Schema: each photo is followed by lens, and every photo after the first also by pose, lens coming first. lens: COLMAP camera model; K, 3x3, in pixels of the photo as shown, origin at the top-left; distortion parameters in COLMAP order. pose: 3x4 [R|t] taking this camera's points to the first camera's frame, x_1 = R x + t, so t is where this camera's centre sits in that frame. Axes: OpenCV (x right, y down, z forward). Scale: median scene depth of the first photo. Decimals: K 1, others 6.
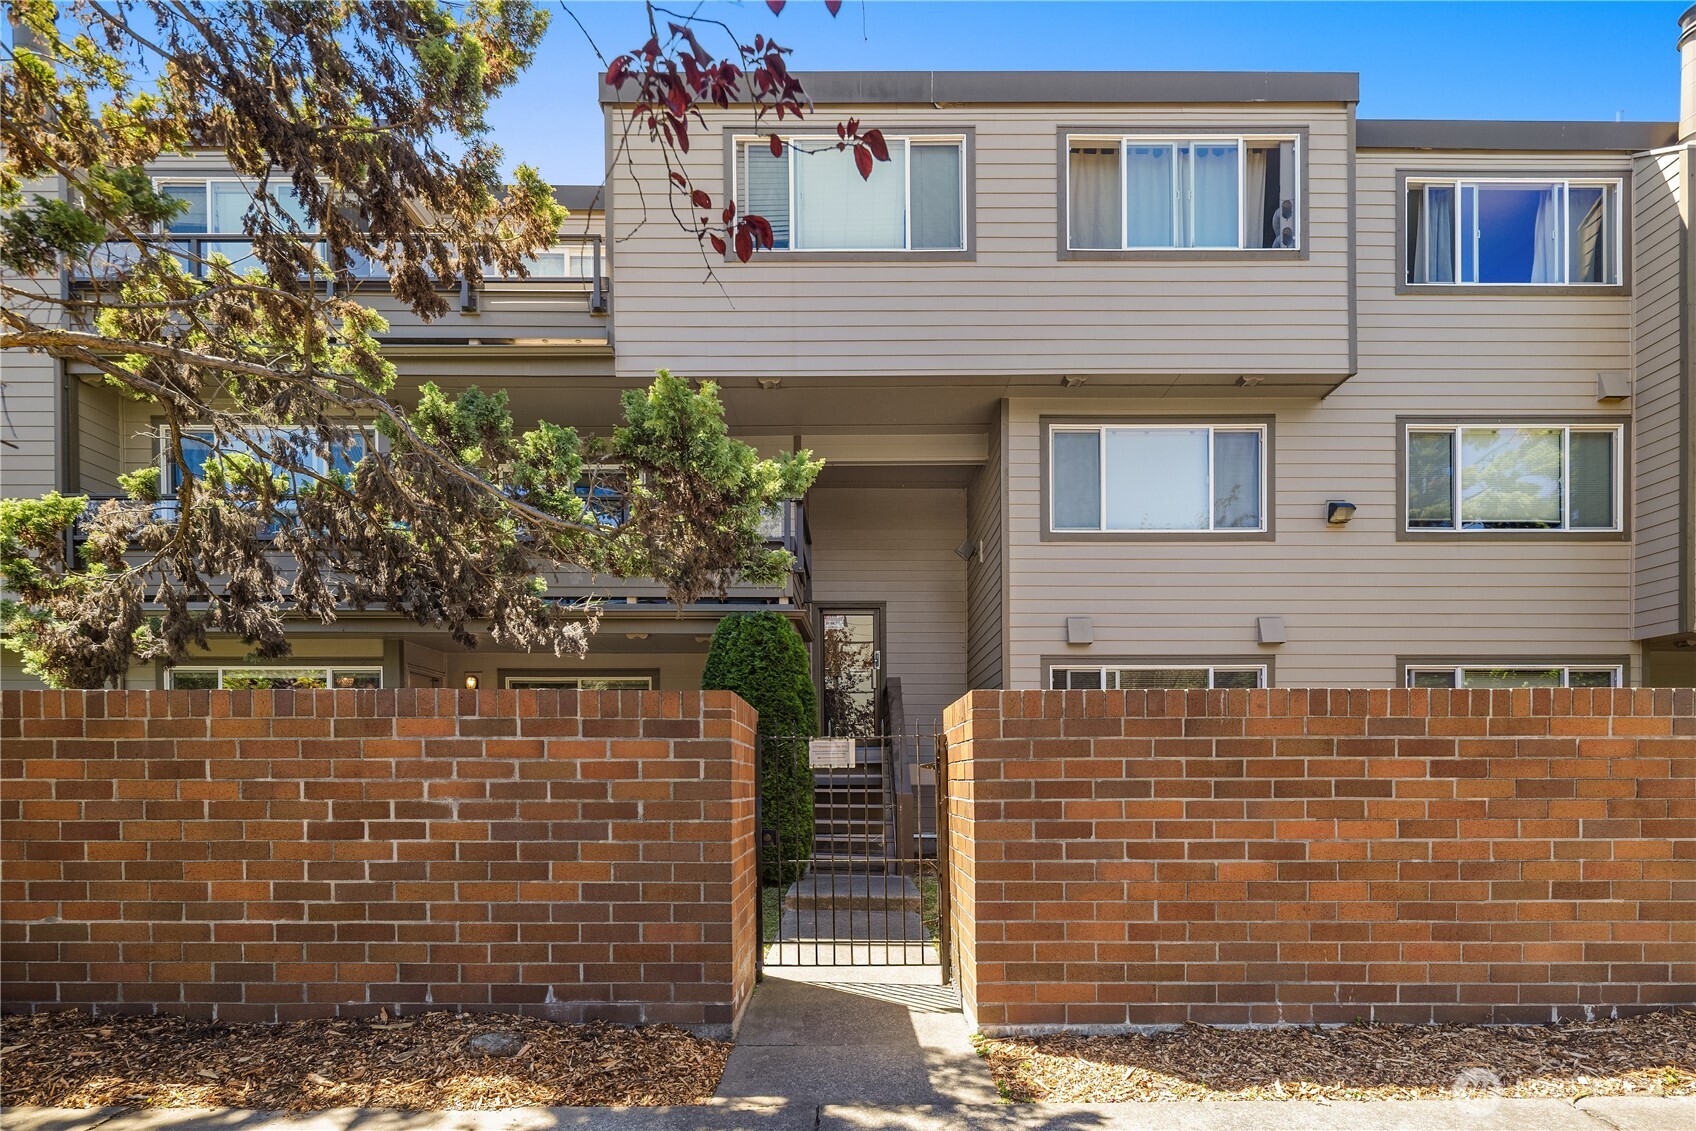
lens RADIAL K [[858.0, 0, 847.7], [0, 858.0, 590.6], [0, 0, 1]] dist [0.000605, -0.000263]
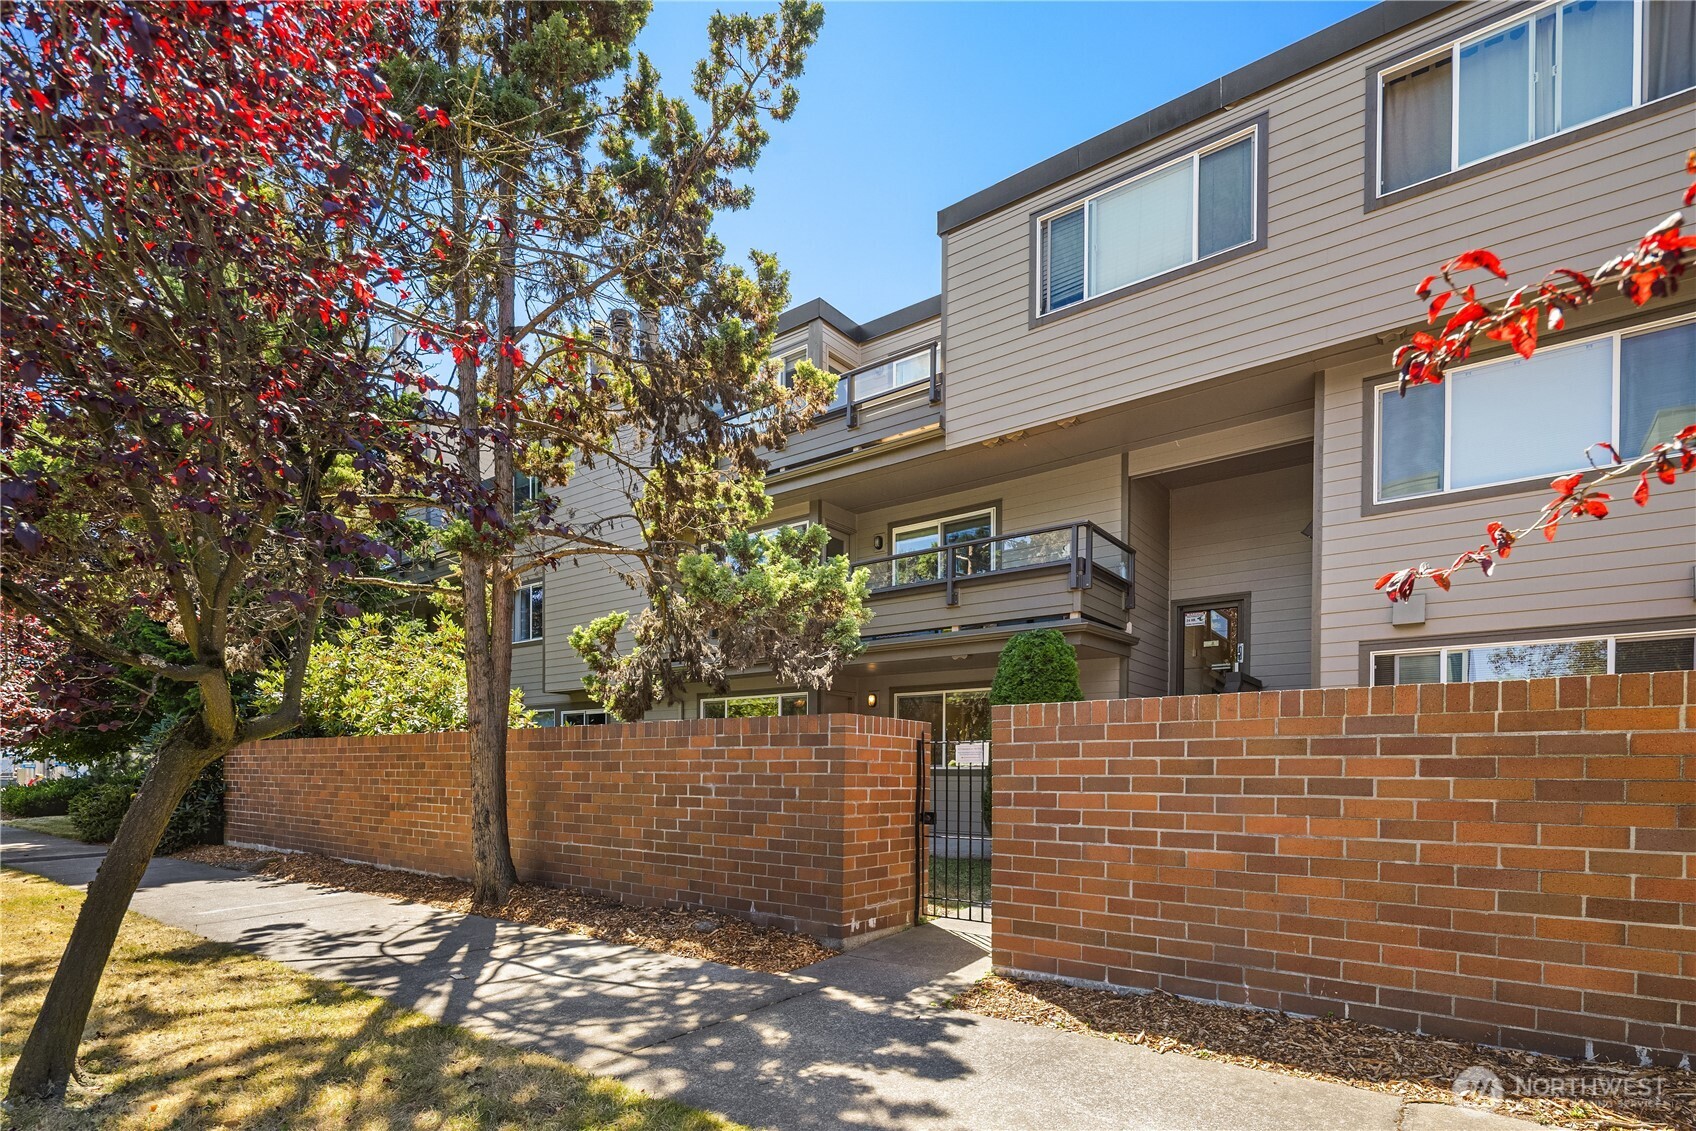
lens RADIAL K [[820.9, 0, 839.0], [0, 820.9, 471.6], [0, 0, 1]] dist [0.001658, -0.000915]
pose [[0.786278, -0.207175, -0.582104, 0.797654], [0.126070, 0.976084, -0.177107, -0.046813], [0.604874, 0.065870, 0.793592, -0.199754]]
